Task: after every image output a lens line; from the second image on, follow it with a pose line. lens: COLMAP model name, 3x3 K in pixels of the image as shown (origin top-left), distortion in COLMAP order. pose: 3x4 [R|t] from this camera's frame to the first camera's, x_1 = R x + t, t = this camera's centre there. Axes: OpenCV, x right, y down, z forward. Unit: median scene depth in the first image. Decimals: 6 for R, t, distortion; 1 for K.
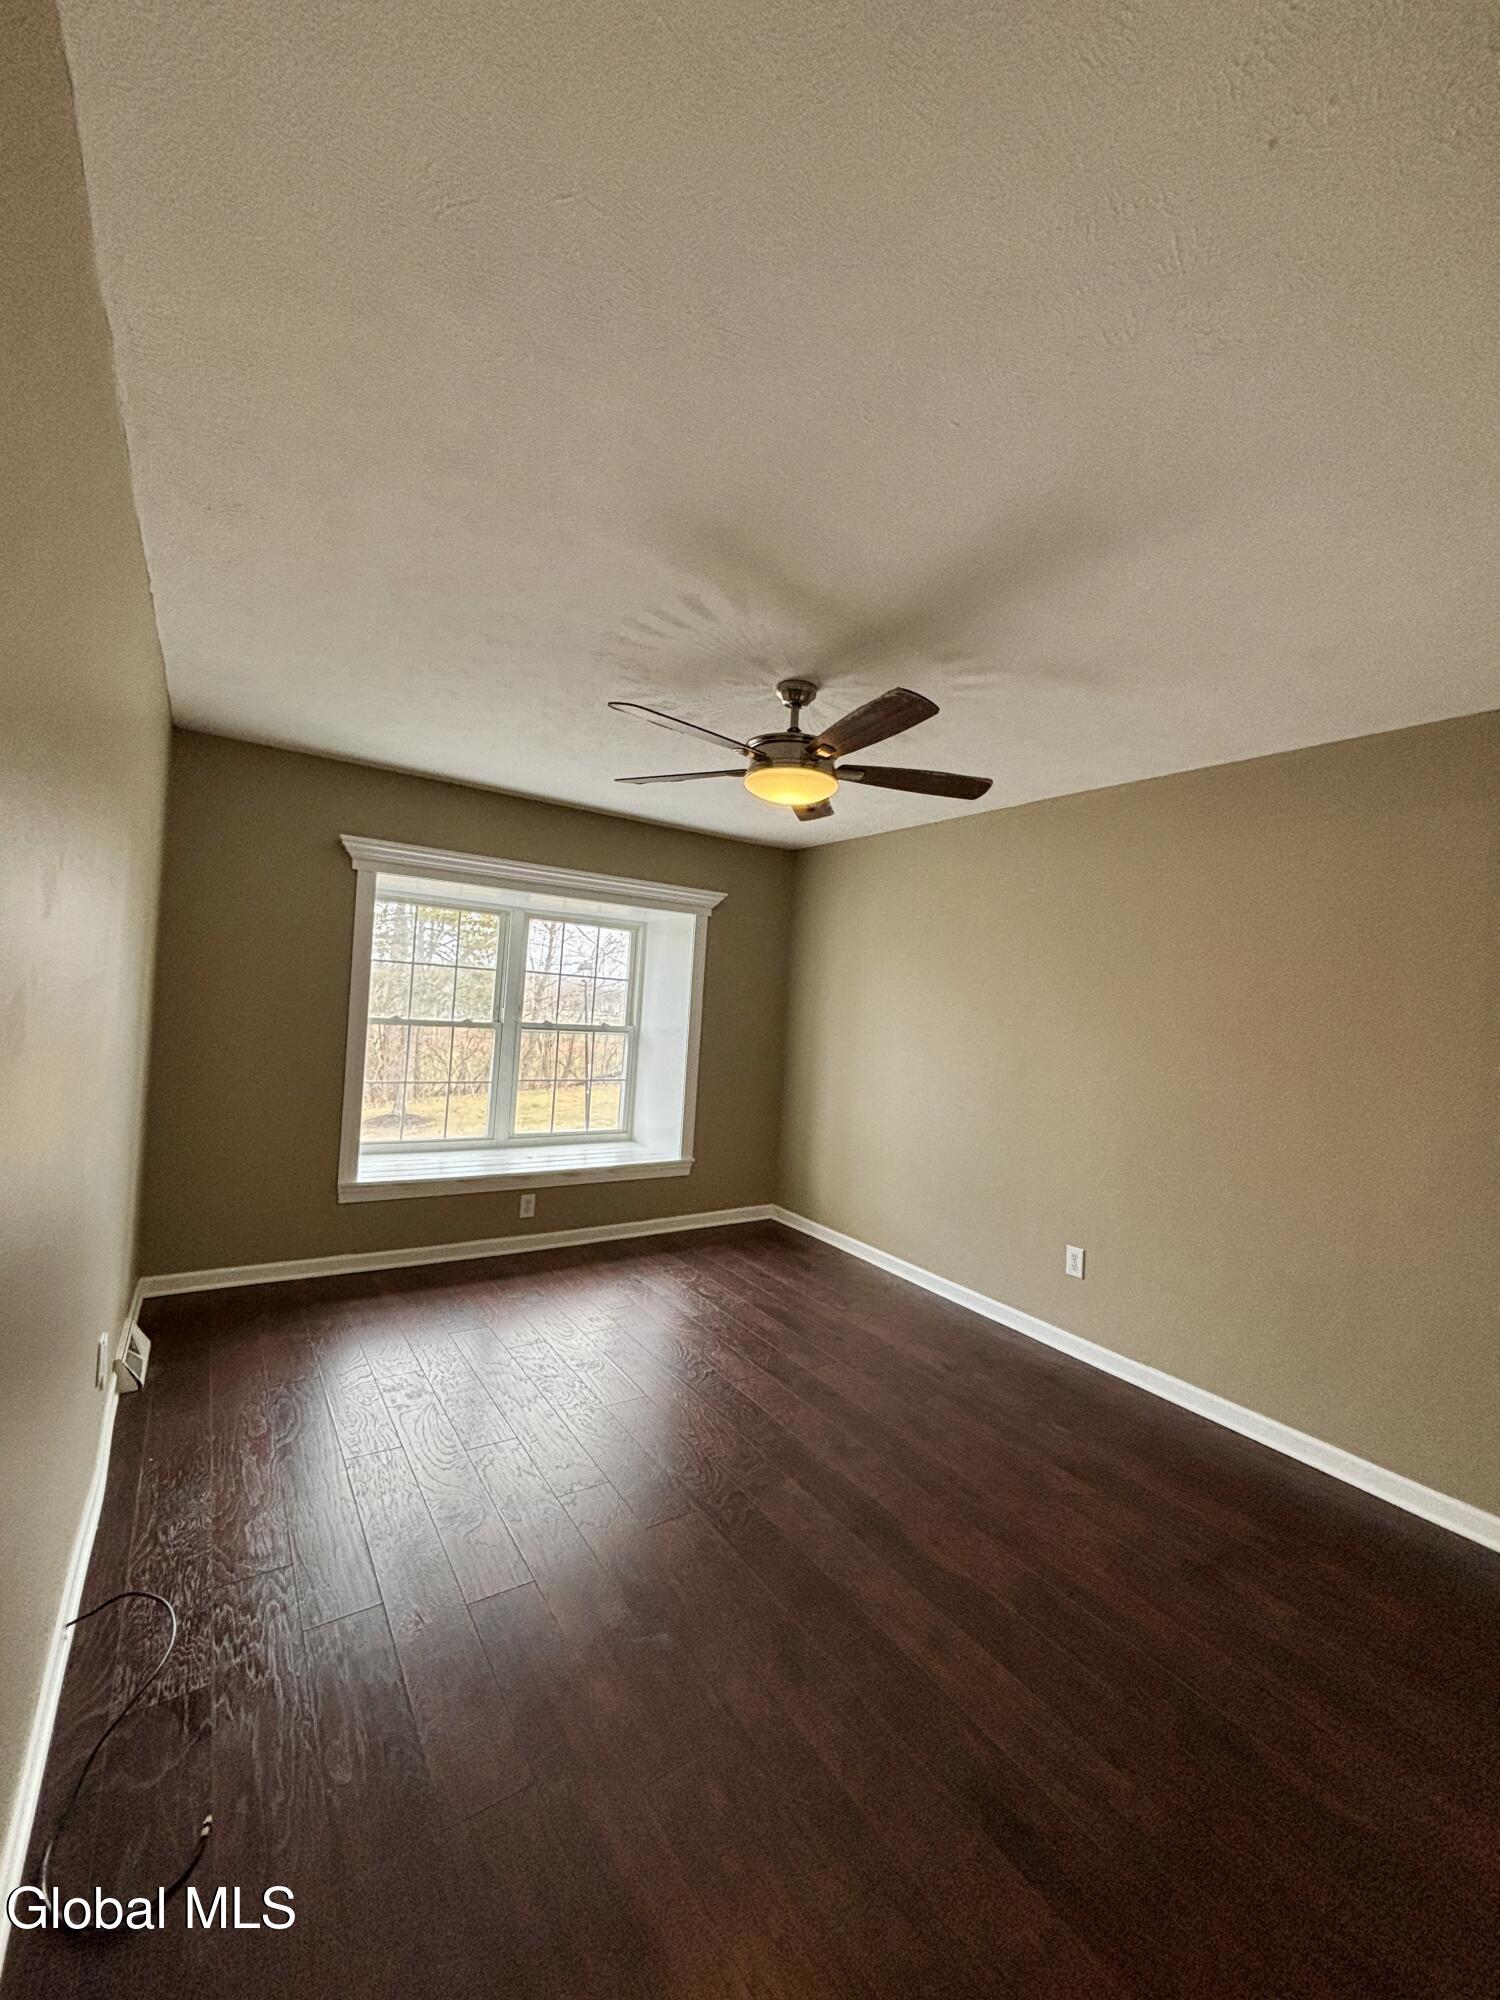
lens RADIAL K [[797.8, 0, 750.0], [0, 797.8, 1000.0], [0, 0, 1]] dist [0.000206, 0.000022]
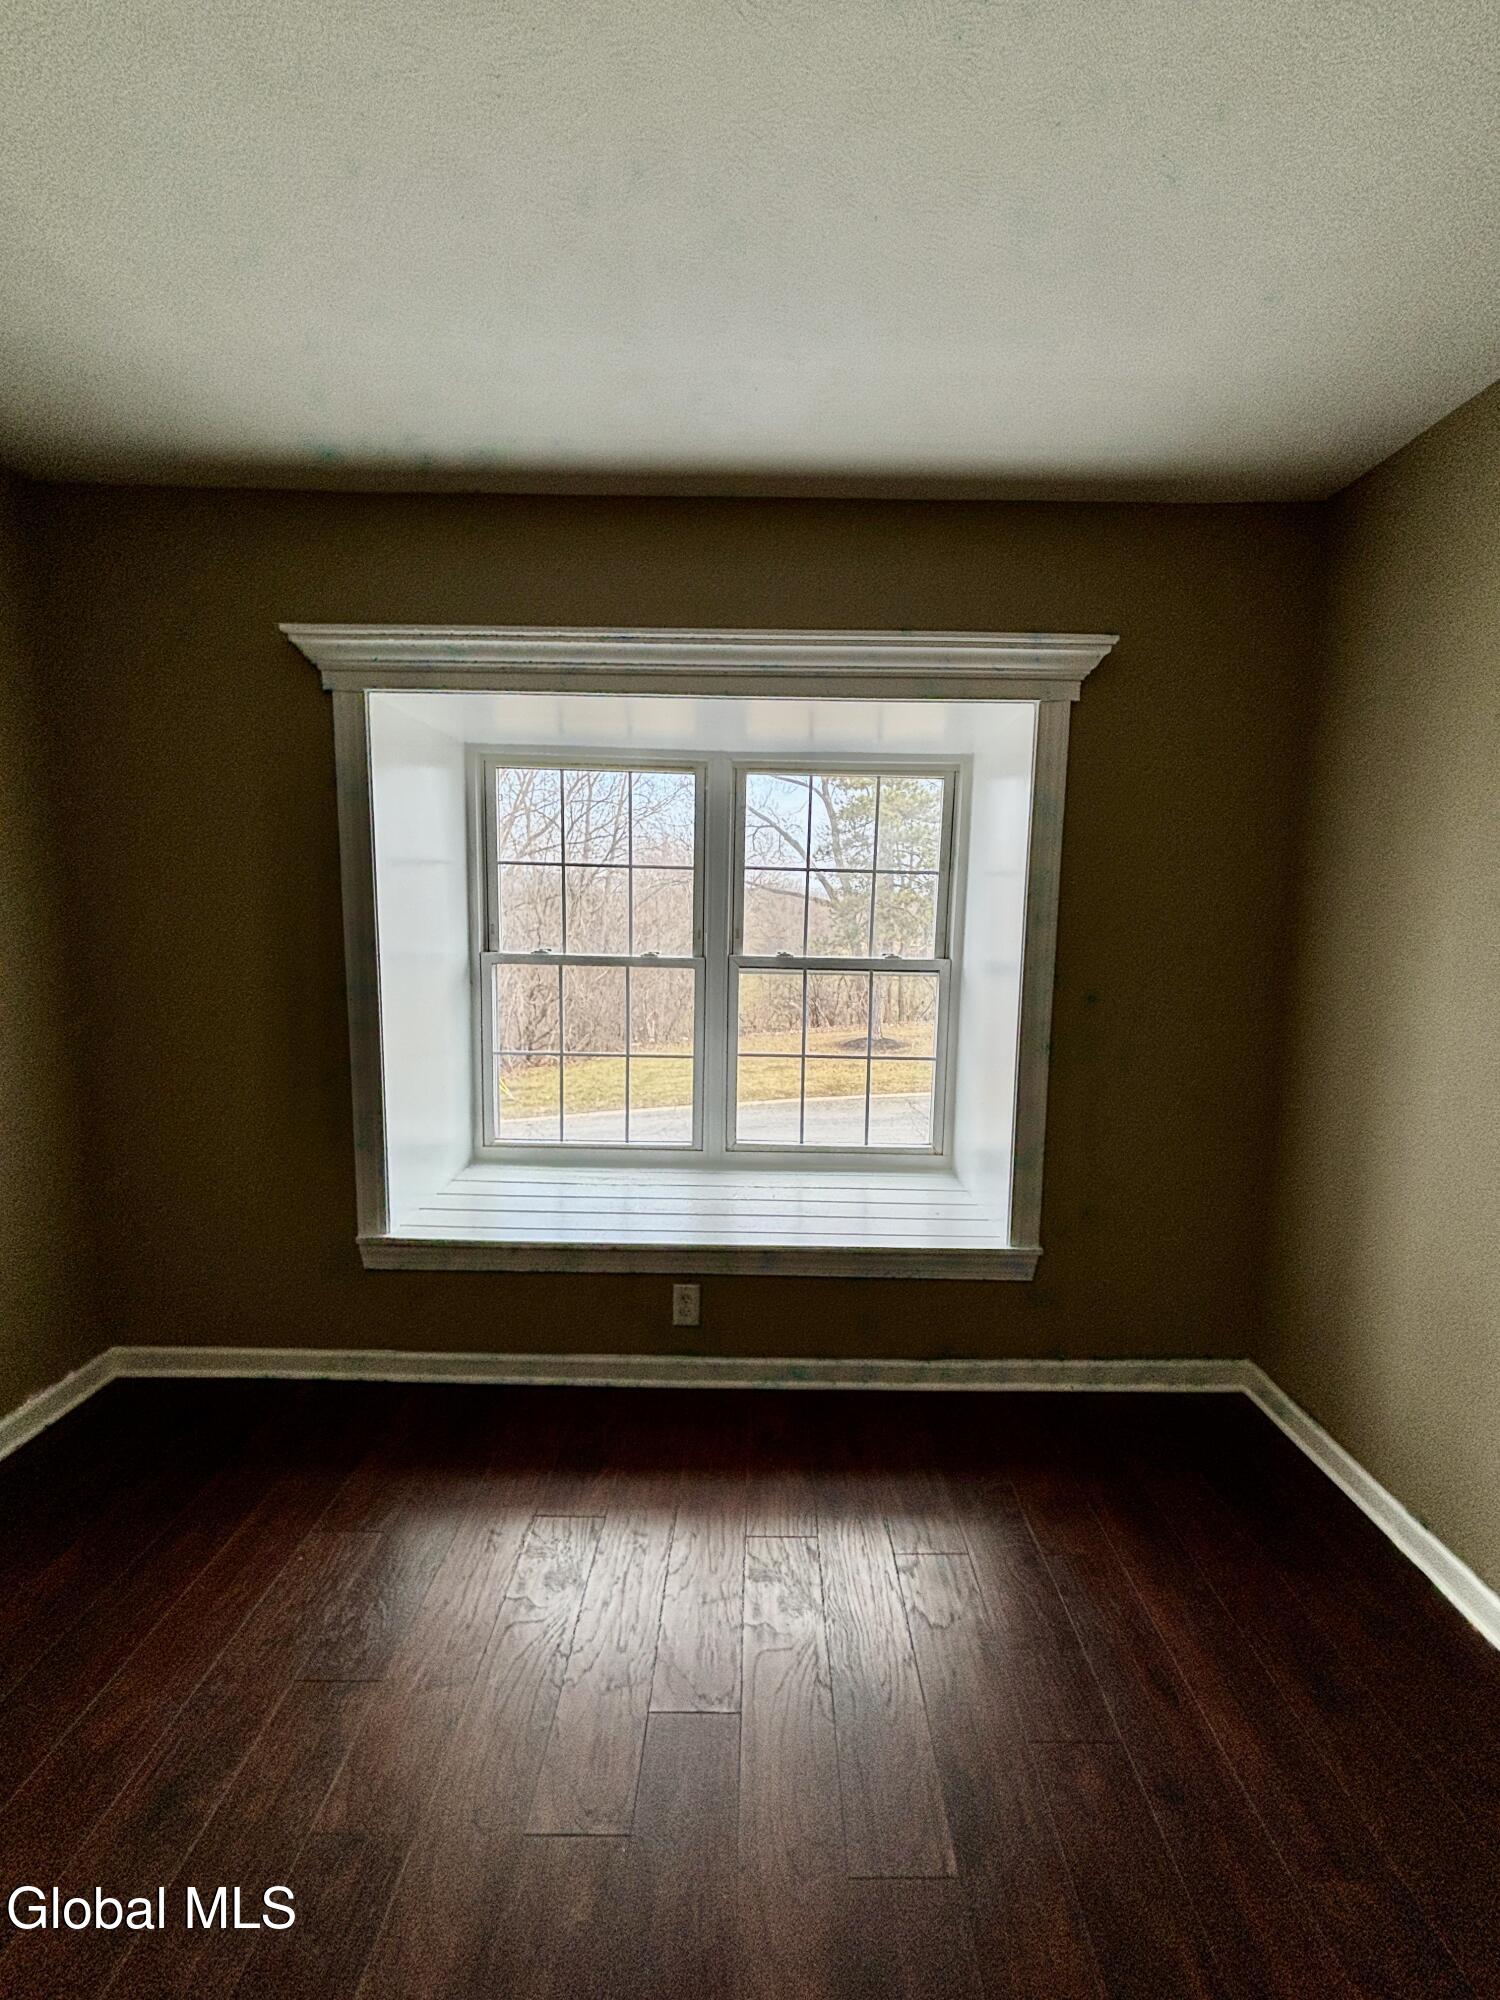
lens RADIAL K [[797.8, 0, 750.0], [0, 797.8, 1000.0], [0, 0, 1]] dist [0.000206, 0.000022]
pose [[0.826127, 0.025680, -0.562899, 0.048444], [0.032493, 0.995128, 0.093087, 0.005957], [0.562547, -0.095192, 0.821267, 0.549870]]
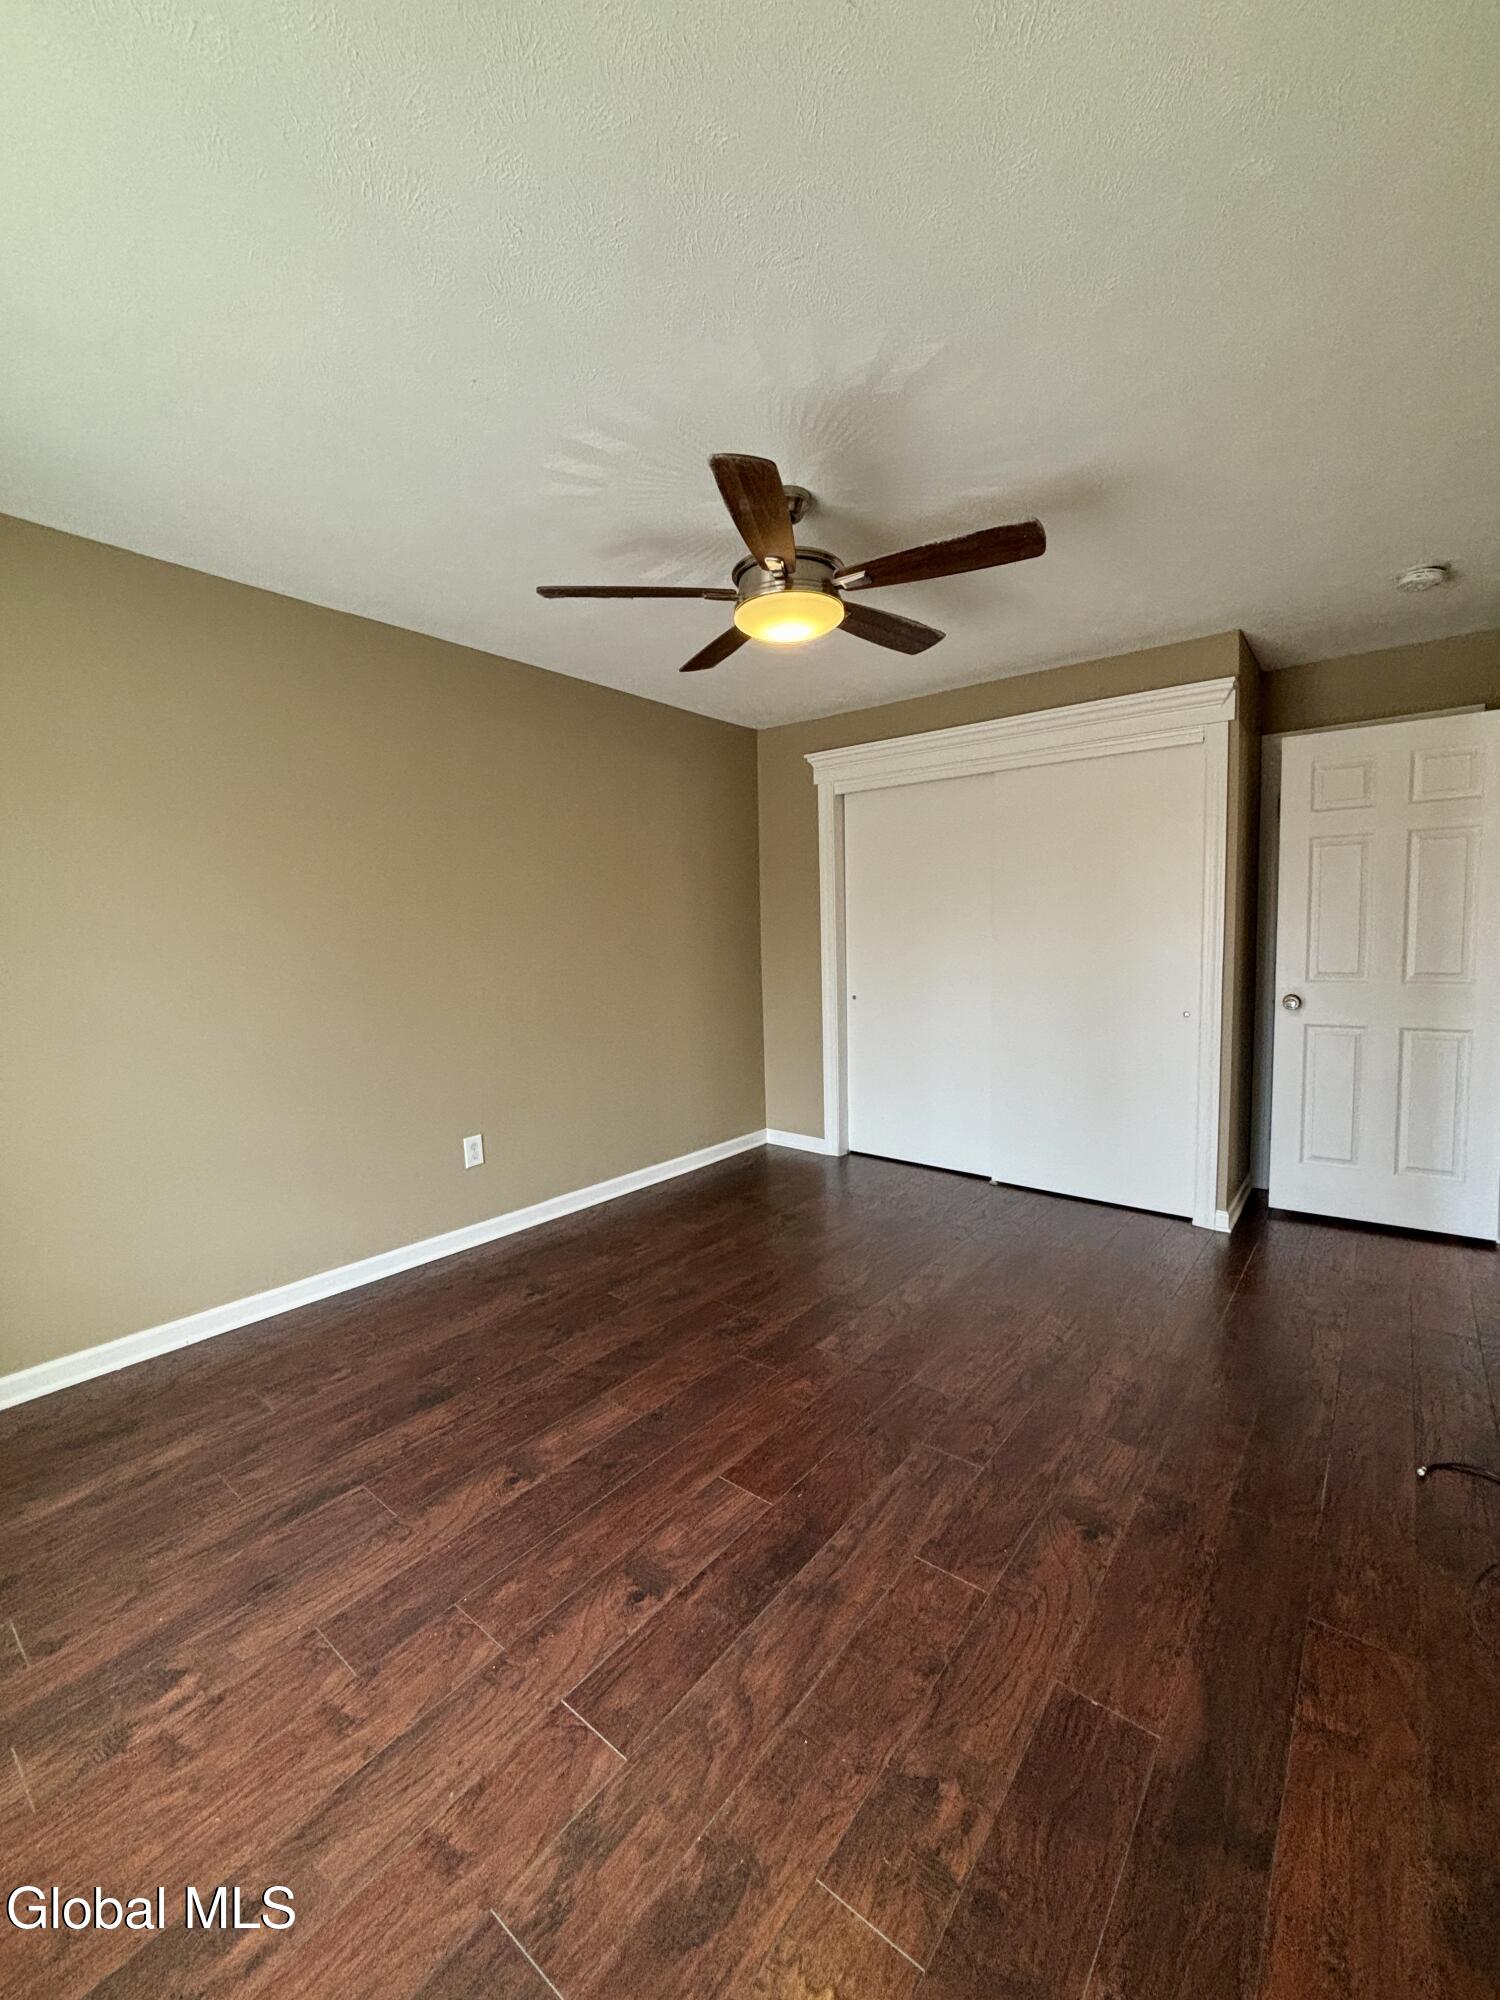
lens RADIAL K [[797.8, 0, 750.0], [0, 797.8, 1000.0], [0, 0, 1]] dist [0.000206, 0.000022]
pose [[-0.299965, -0.131576, 0.944833, -0.415715], [0.001685, 0.990368, 0.138452, 0.009089], [-0.953949, 0.043123, -0.296853, 0.682880]]
